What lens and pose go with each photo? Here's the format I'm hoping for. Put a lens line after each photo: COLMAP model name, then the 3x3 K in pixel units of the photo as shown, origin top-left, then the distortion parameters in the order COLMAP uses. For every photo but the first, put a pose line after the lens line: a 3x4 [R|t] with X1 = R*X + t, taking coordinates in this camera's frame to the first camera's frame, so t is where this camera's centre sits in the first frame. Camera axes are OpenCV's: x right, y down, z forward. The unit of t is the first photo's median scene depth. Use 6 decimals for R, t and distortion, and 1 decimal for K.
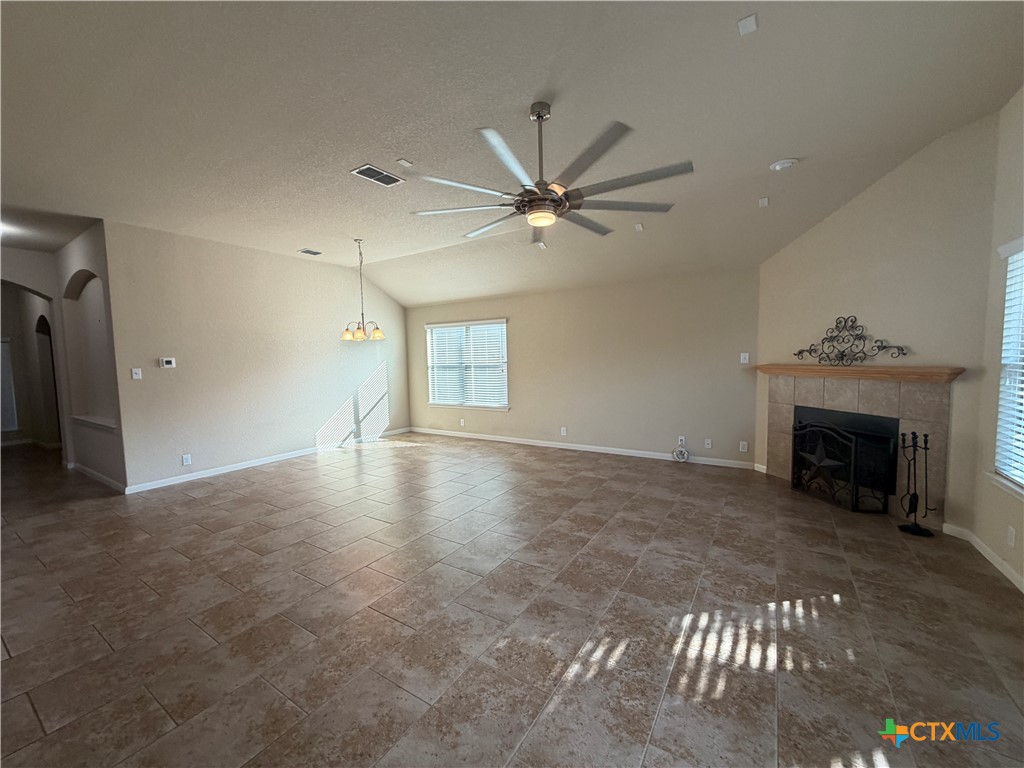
lens RADIAL K [[404.9, 0, 510.1], [0, 404.9, 384.2], [0, 0, 1]] dist [-0.000348, -0.000056]
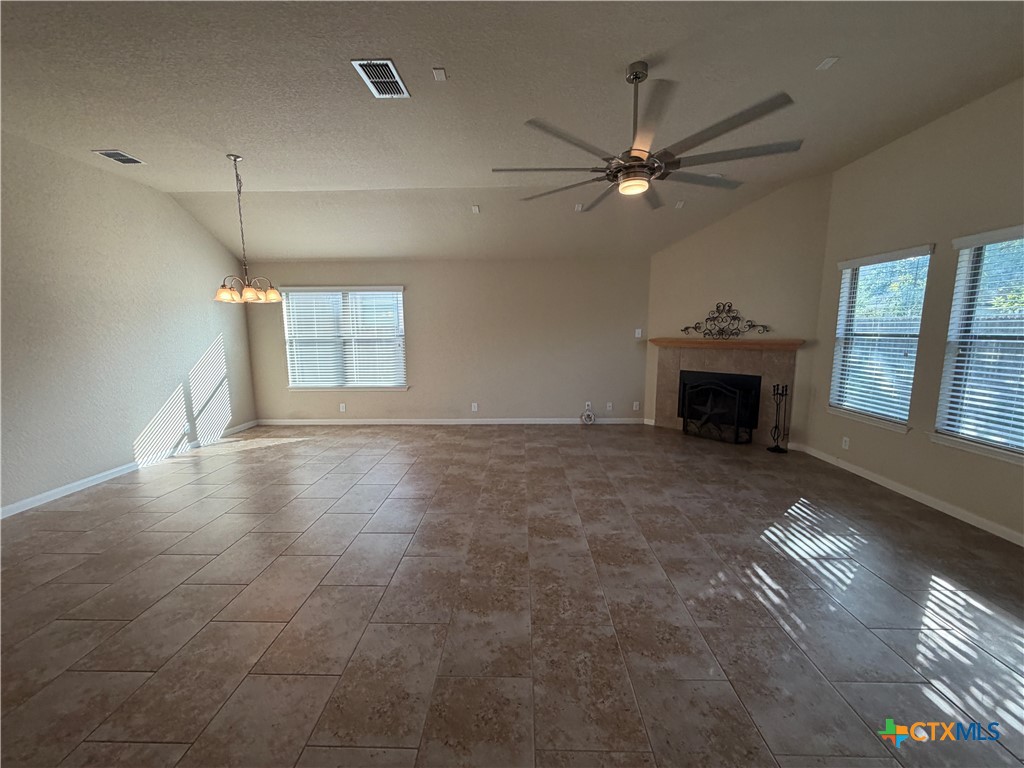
lens RADIAL K [[404.9, 0, 510.1], [0, 404.9, 384.2], [0, 0, 1]] dist [-0.000348, -0.000056]
pose [[0.855264, -0.053949, 0.515376, -0.428470], [0.023714, 0.997599, 0.065075, -0.000347], [-0.517649, -0.043435, 0.854490, 0.178739]]
